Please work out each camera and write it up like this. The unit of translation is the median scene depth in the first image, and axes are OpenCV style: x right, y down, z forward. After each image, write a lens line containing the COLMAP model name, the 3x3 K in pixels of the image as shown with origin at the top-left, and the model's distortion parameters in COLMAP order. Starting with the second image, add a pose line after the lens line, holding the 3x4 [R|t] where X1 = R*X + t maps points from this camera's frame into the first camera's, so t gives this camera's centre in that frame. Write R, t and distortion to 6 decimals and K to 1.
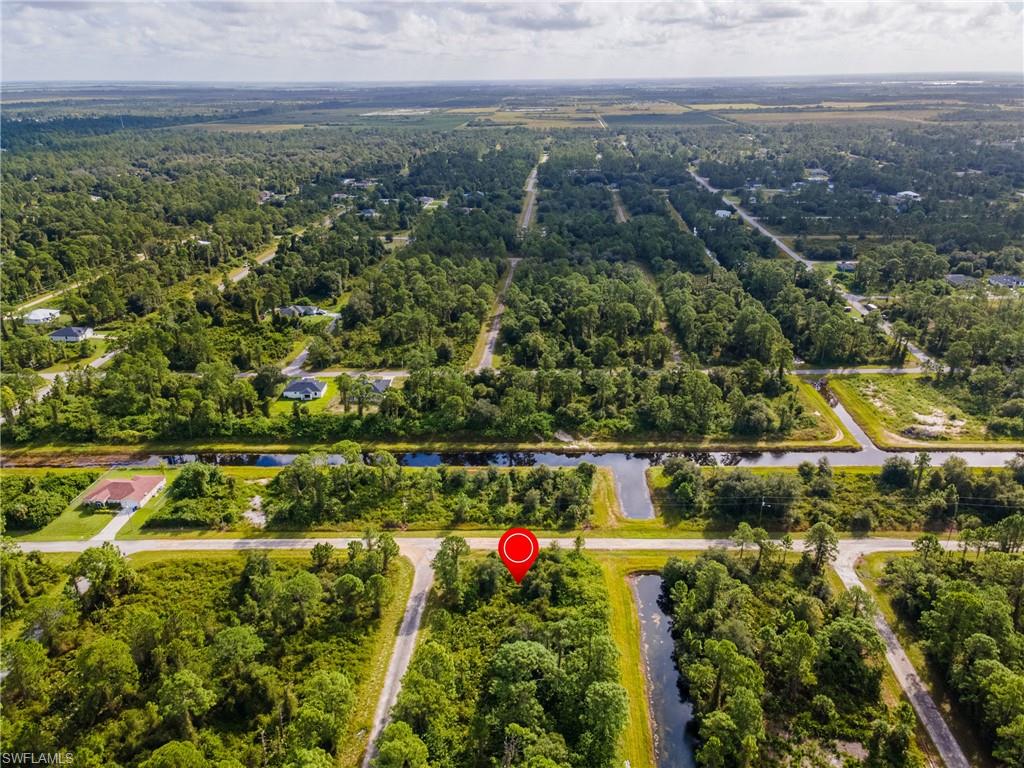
lens RADIAL K [[747.3, 0, 503.6], [0, 747.3, 376.5], [0, 0, 1]] dist [0.041106, -0.003674]
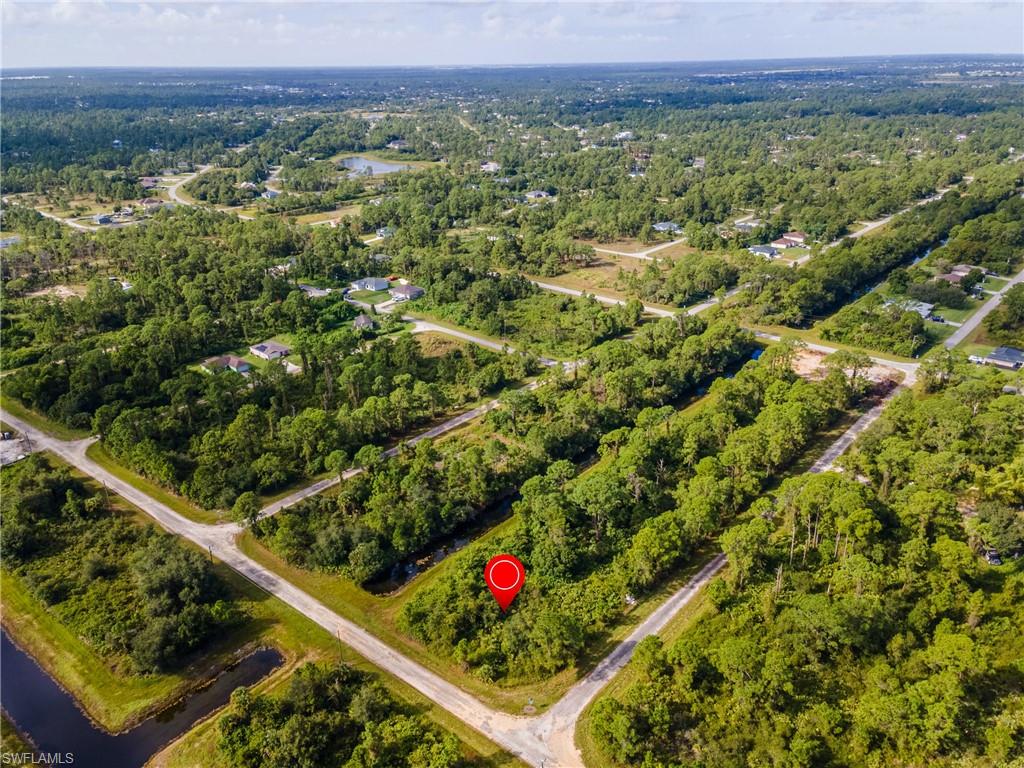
lens RADIAL K [[747.3, 0, 505.5], [0, 747.3, 386.4], [0, 0, 1]] dist [0.041106, -0.003674]
pose [[-0.791031, -0.221025, 0.570454, -0.308580], [0.250153, 0.734083, 0.631304, -0.352560], [-0.558295, 0.642082, -0.525393, 0.910380]]
